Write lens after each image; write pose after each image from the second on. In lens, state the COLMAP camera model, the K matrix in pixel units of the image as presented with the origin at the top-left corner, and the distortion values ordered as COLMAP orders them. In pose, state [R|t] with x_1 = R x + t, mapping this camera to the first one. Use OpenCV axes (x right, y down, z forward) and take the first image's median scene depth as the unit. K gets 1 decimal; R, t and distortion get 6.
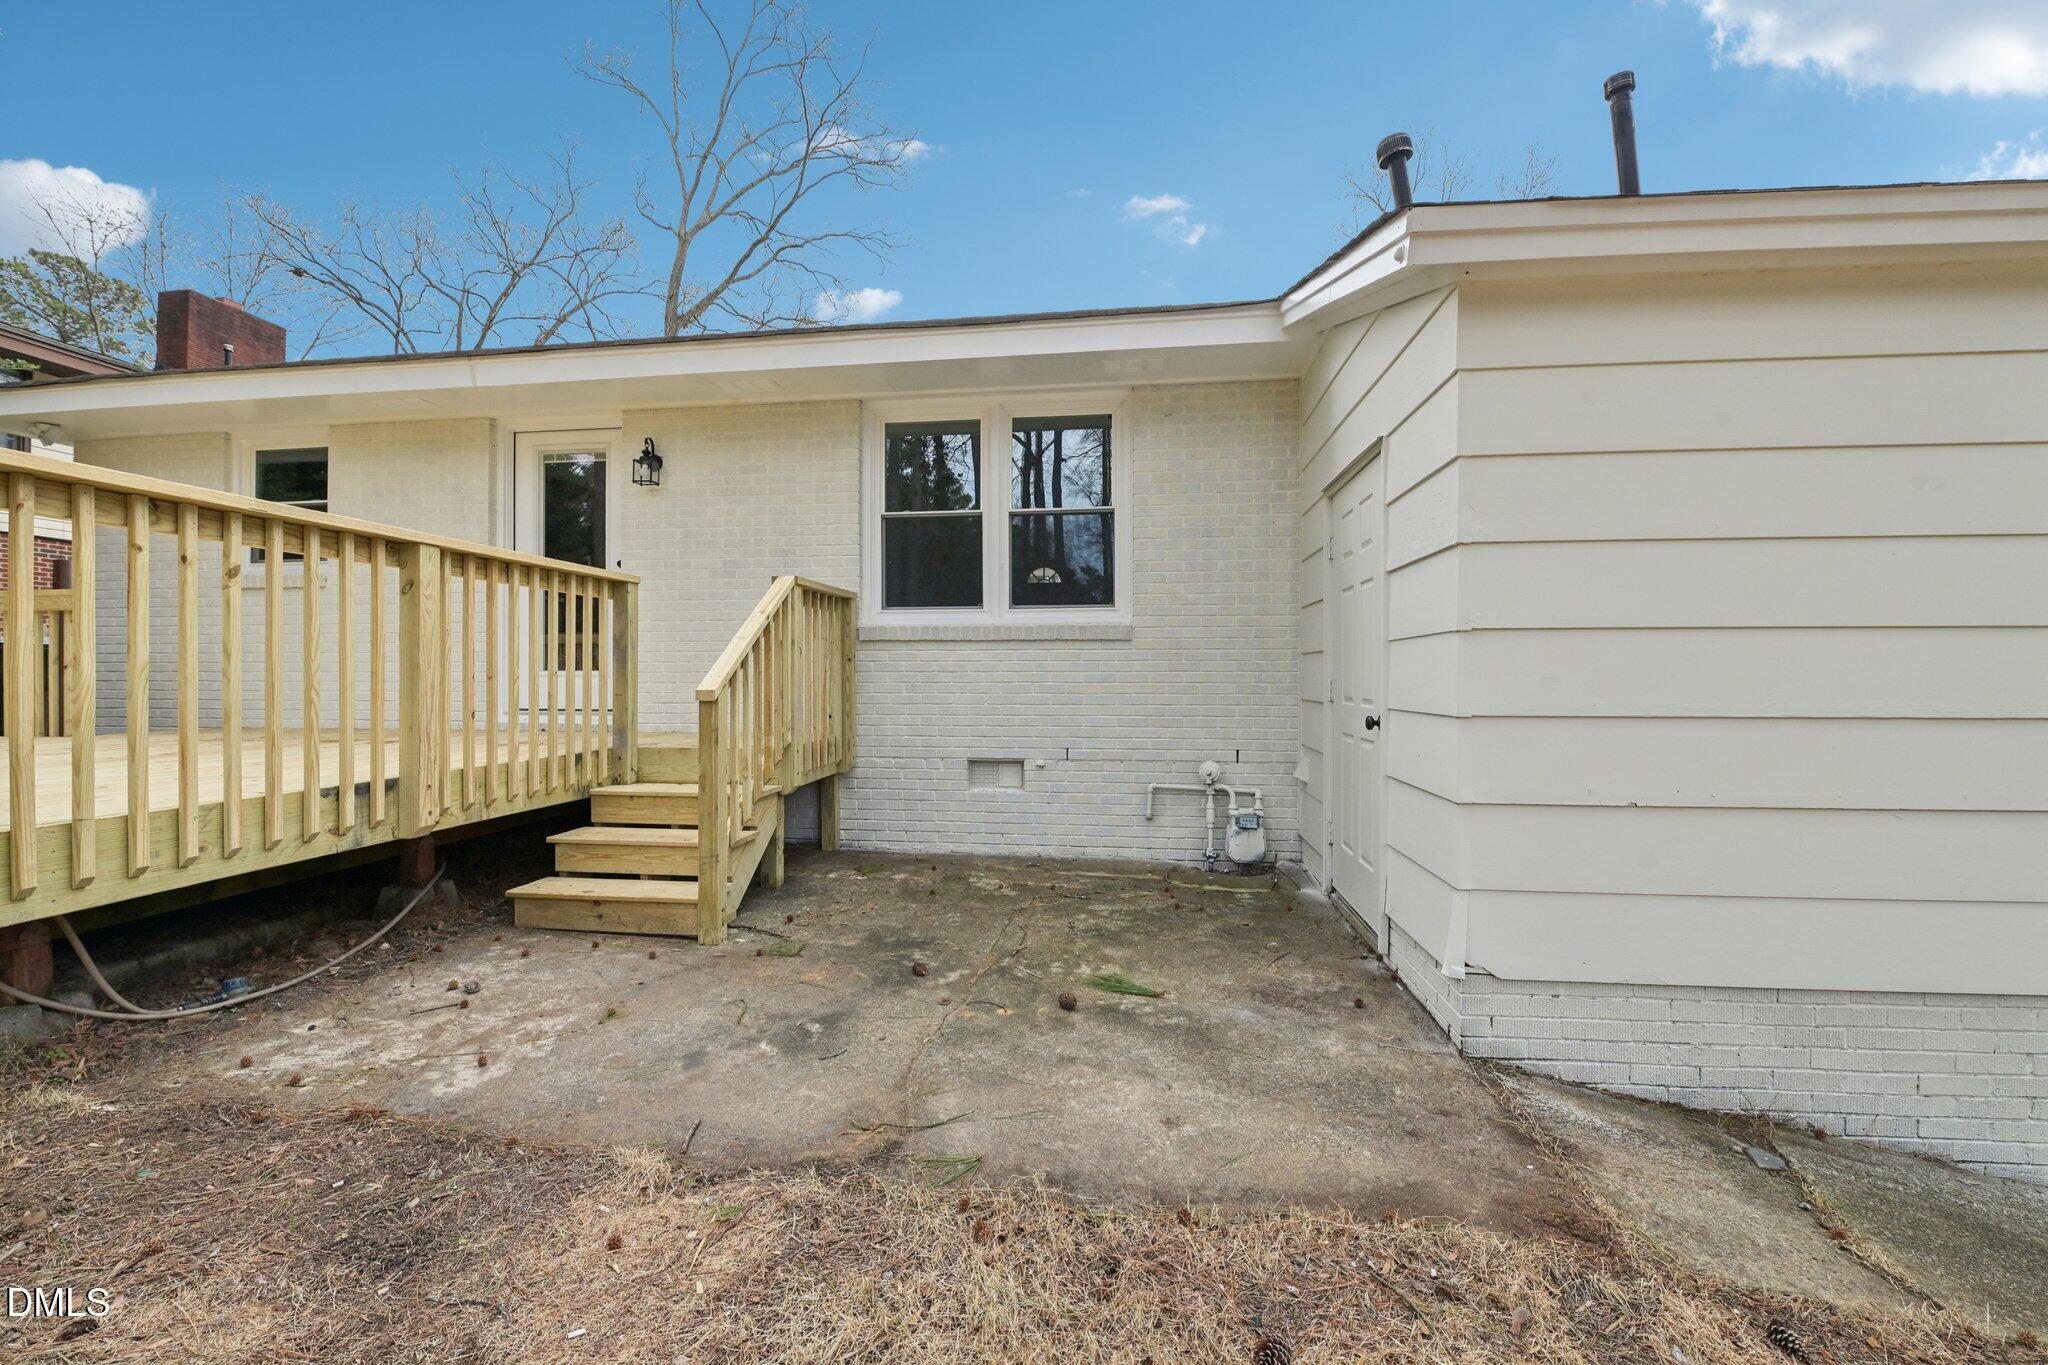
lens RADIAL K [[816.5, 0, 1030.3], [0, 816.5, 672.9], [0, 0, 1]] dist [0.003790, -0.004308]
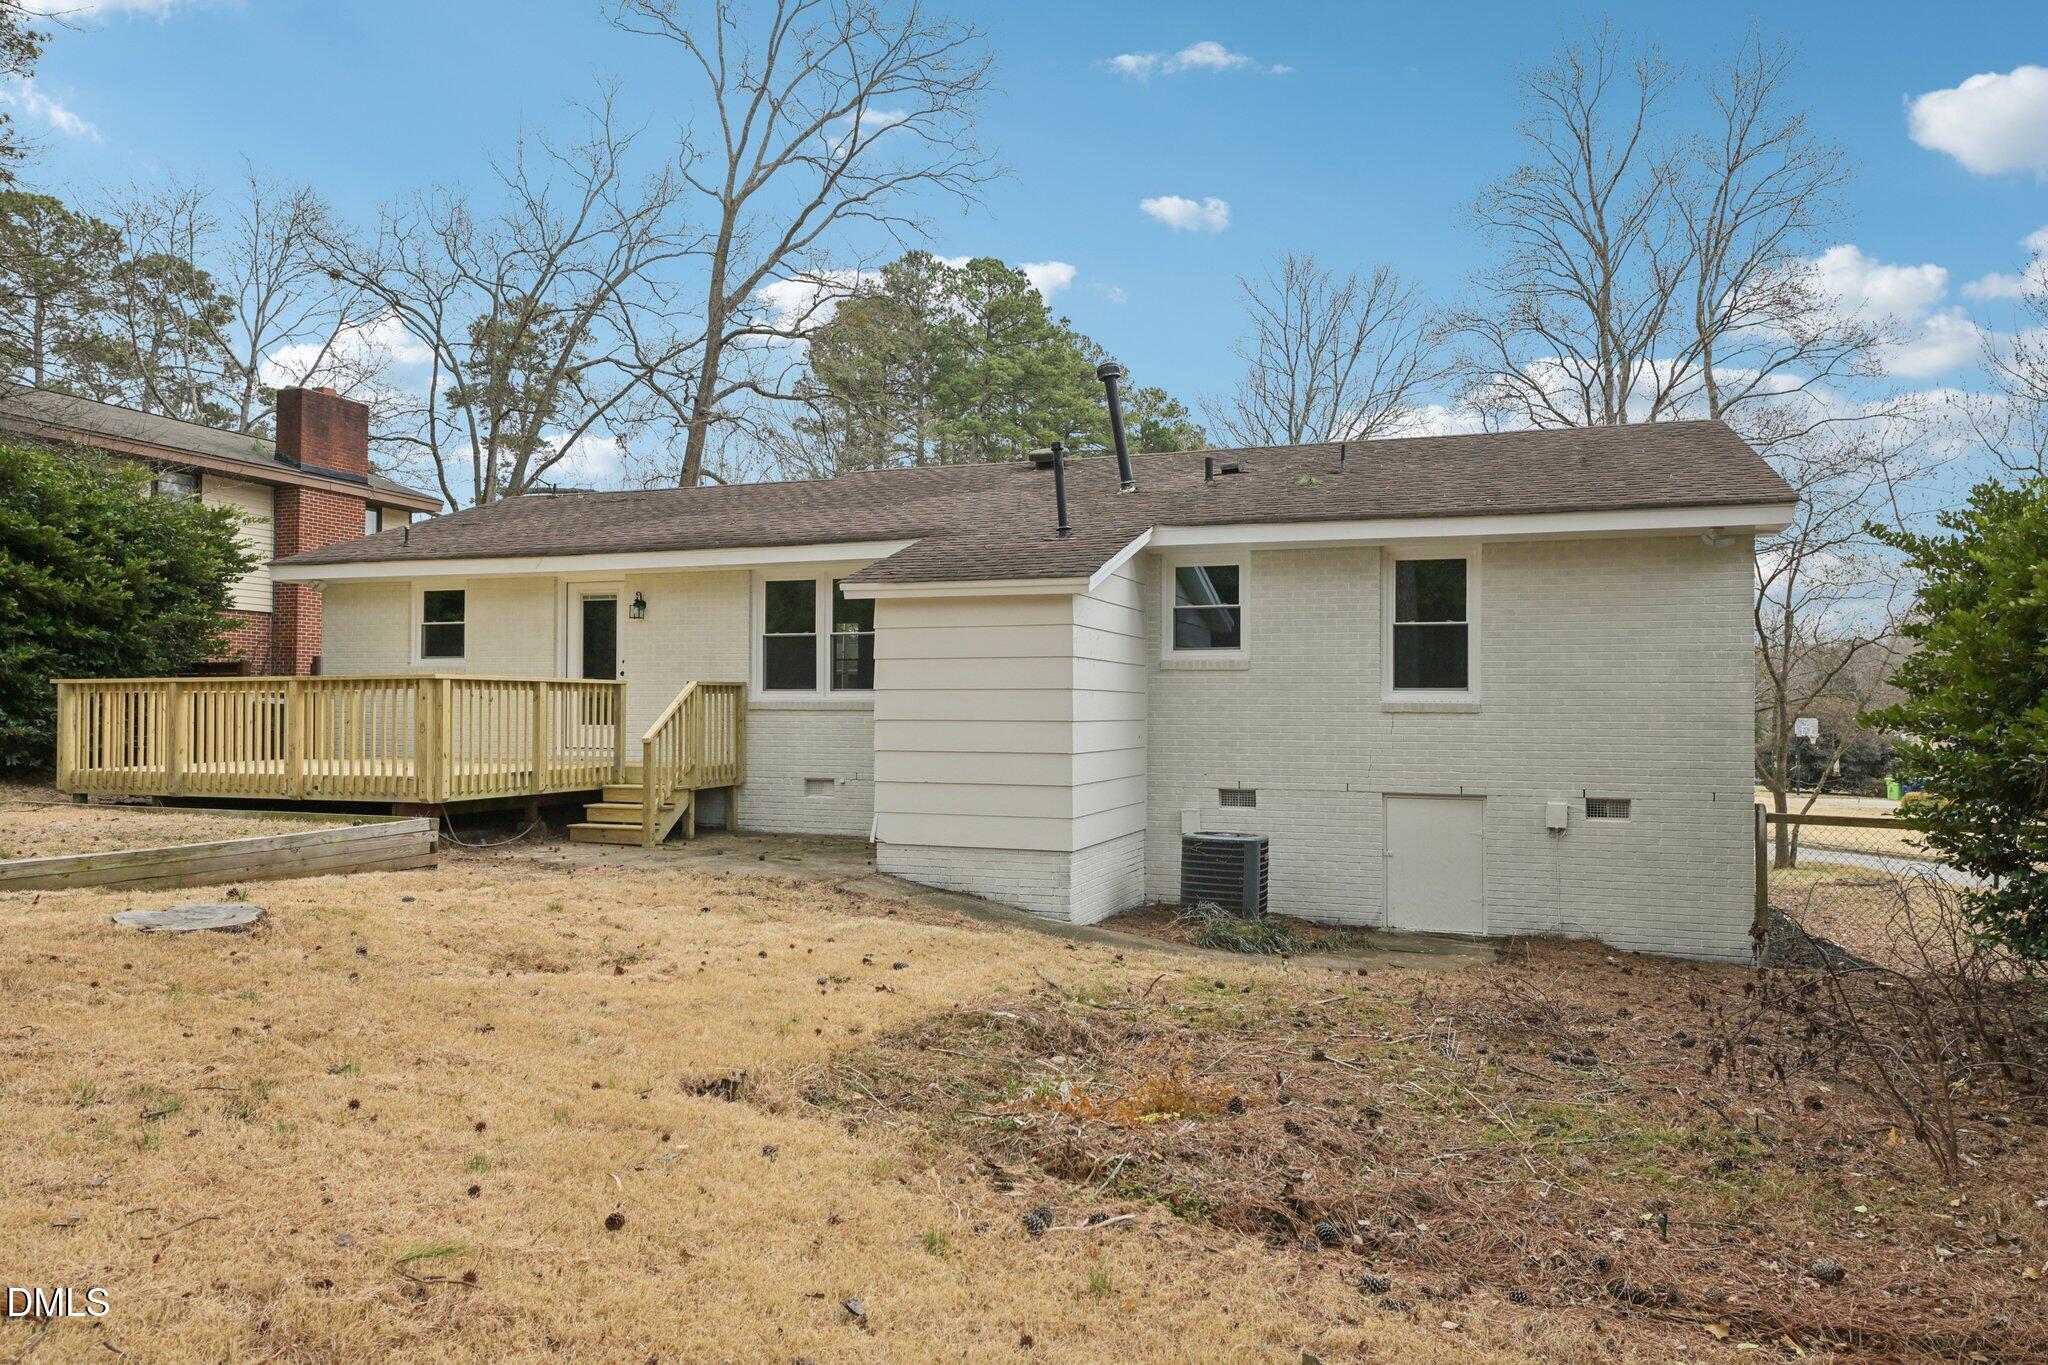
lens RADIAL K [[1406.7, 0, 1023.9], [0, 1406.7, 695.9], [0, 0, 1]] dist [0.052099, -0.002934]
pose [[0.972723, -0.000044, -0.231971, 1.066192], [-0.001636, 0.999974, -0.007049, -0.049275], [0.231965, 0.007236, 0.972697, -1.794579]]
